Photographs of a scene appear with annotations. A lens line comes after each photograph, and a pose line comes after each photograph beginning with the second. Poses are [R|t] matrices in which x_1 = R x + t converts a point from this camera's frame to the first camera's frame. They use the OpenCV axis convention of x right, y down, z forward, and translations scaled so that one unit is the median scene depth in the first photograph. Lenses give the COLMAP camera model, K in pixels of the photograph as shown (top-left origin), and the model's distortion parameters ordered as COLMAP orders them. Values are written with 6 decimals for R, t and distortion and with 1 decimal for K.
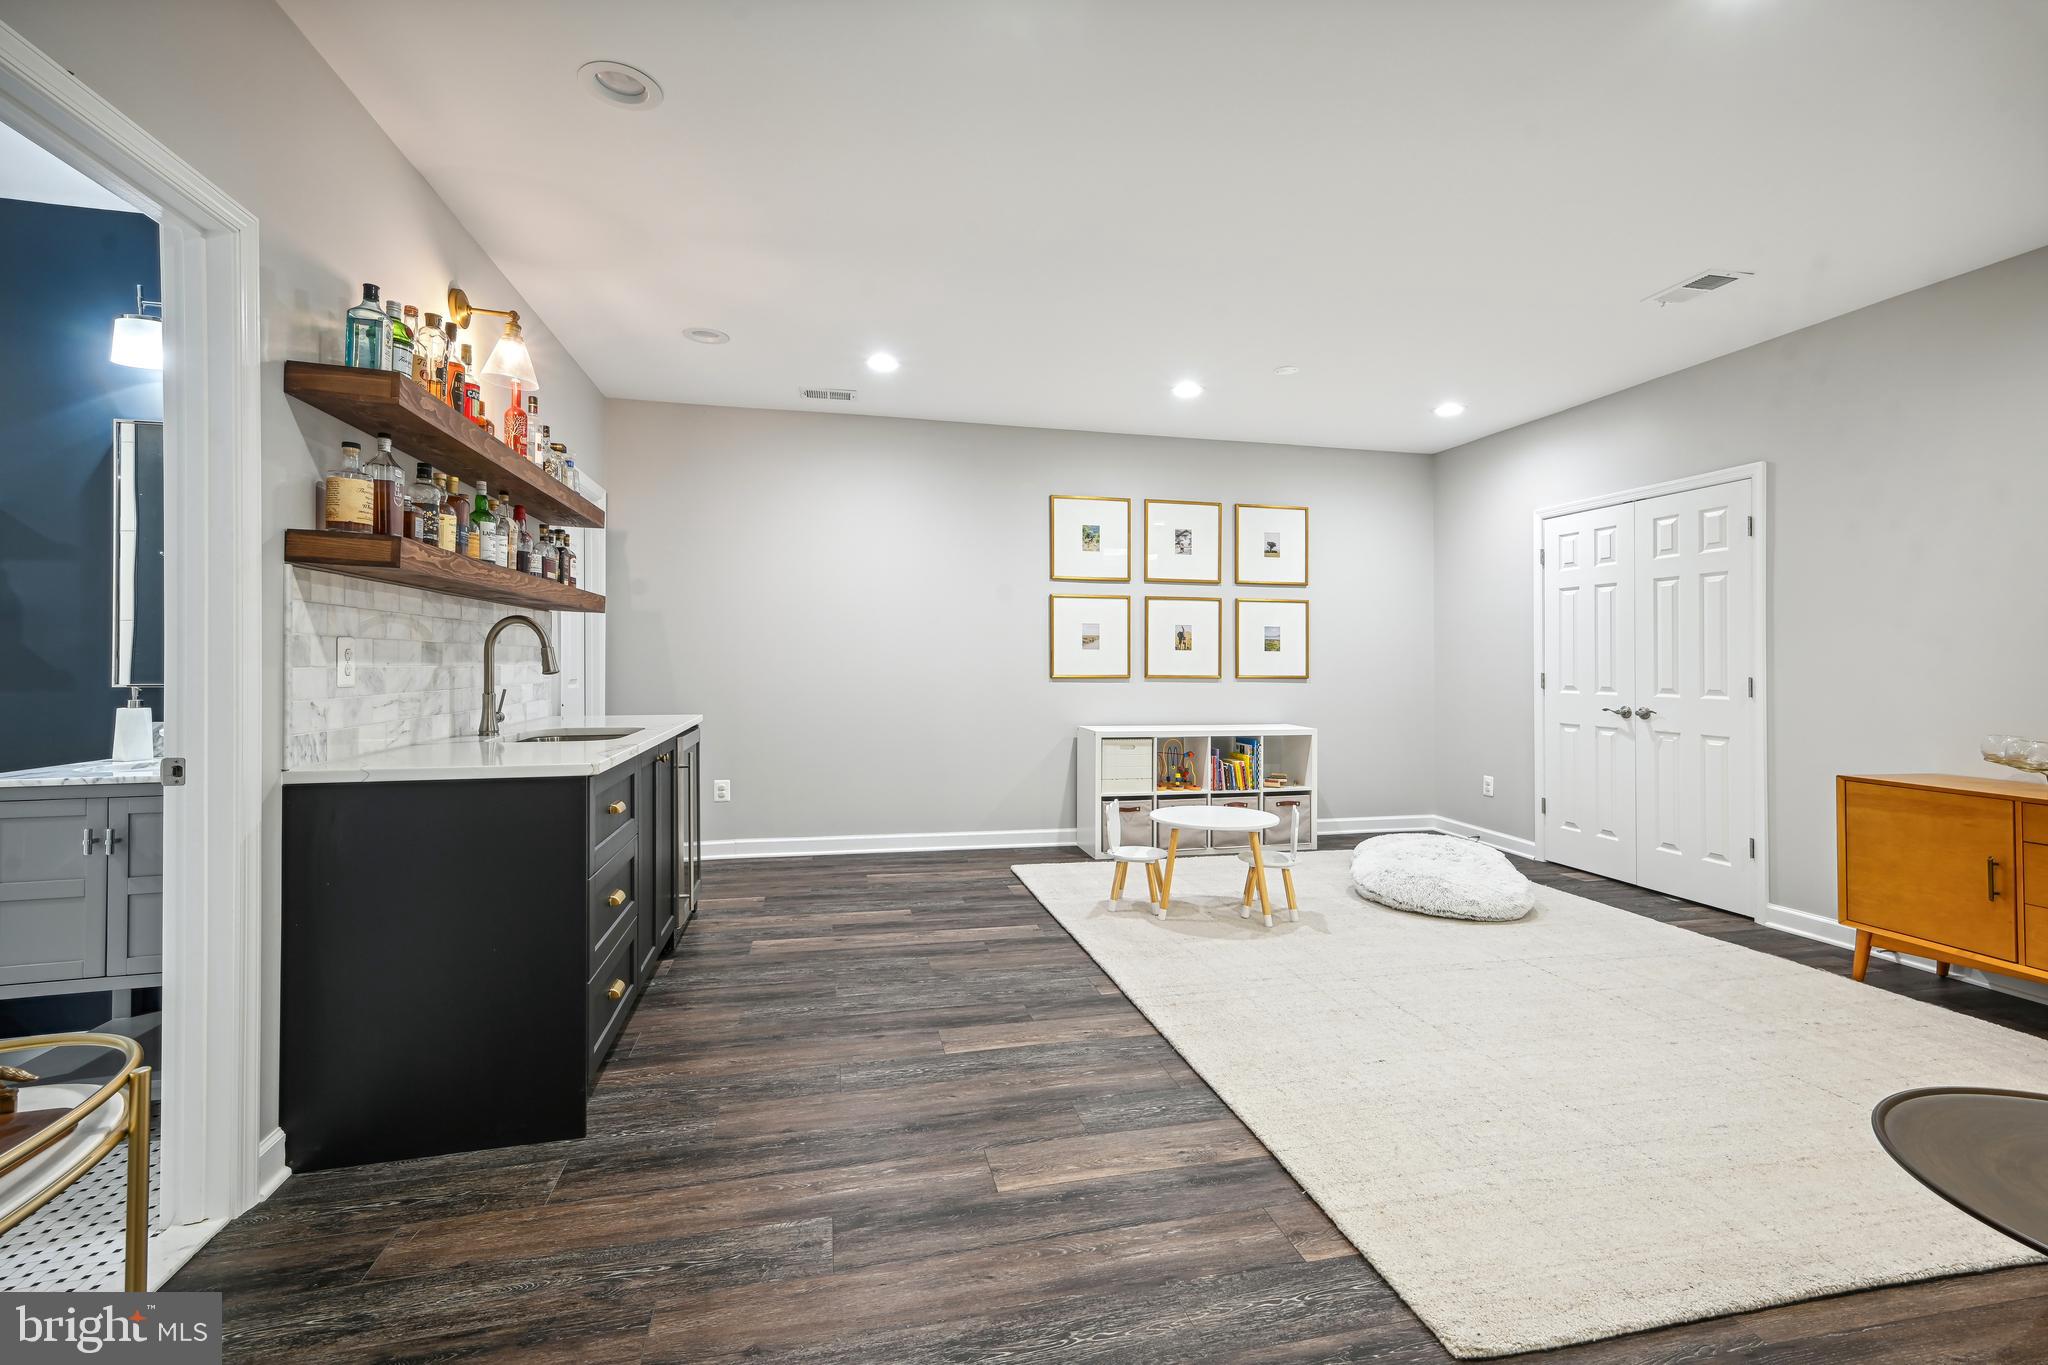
lens RADIAL K [[960.3, 0, 1022.8], [0, 960.3, 645.7], [0, 0, 1]] dist [0.000877, 0.000329]
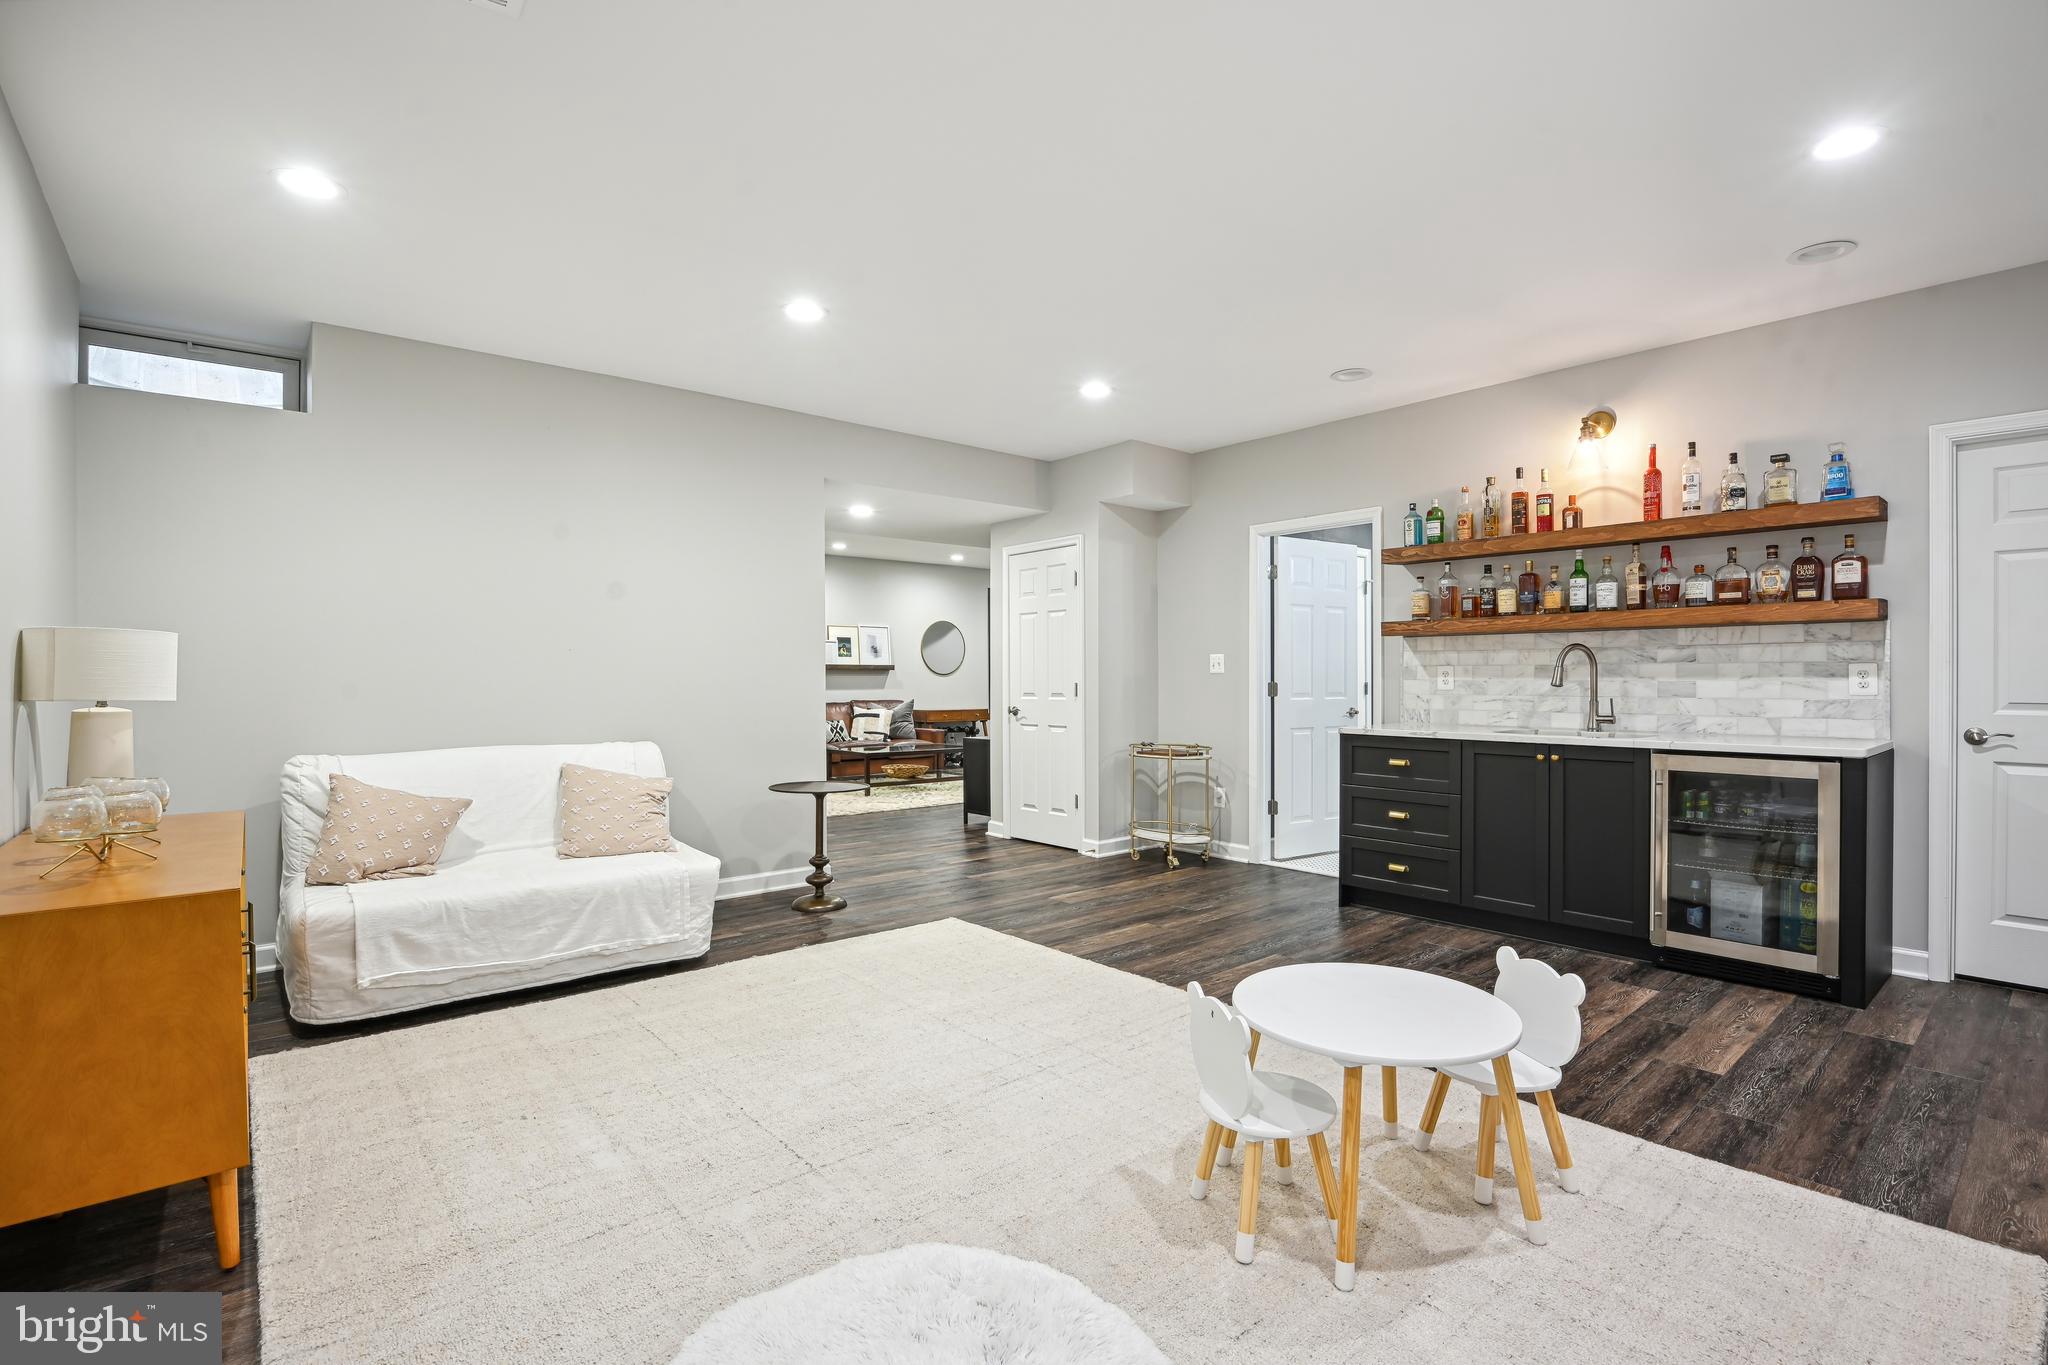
lens RADIAL K [[960.3, 0, 1028.5], [0, 960.3, 684.3], [0, 0, 1]] dist [0.000877, 0.000329]
pose [[-0.897559, 0.001683, -0.440892, 1.001779], [0.005941, 0.999948, -0.008279, 0.042379], [0.440855, -0.010050, -0.897522, 2.433520]]
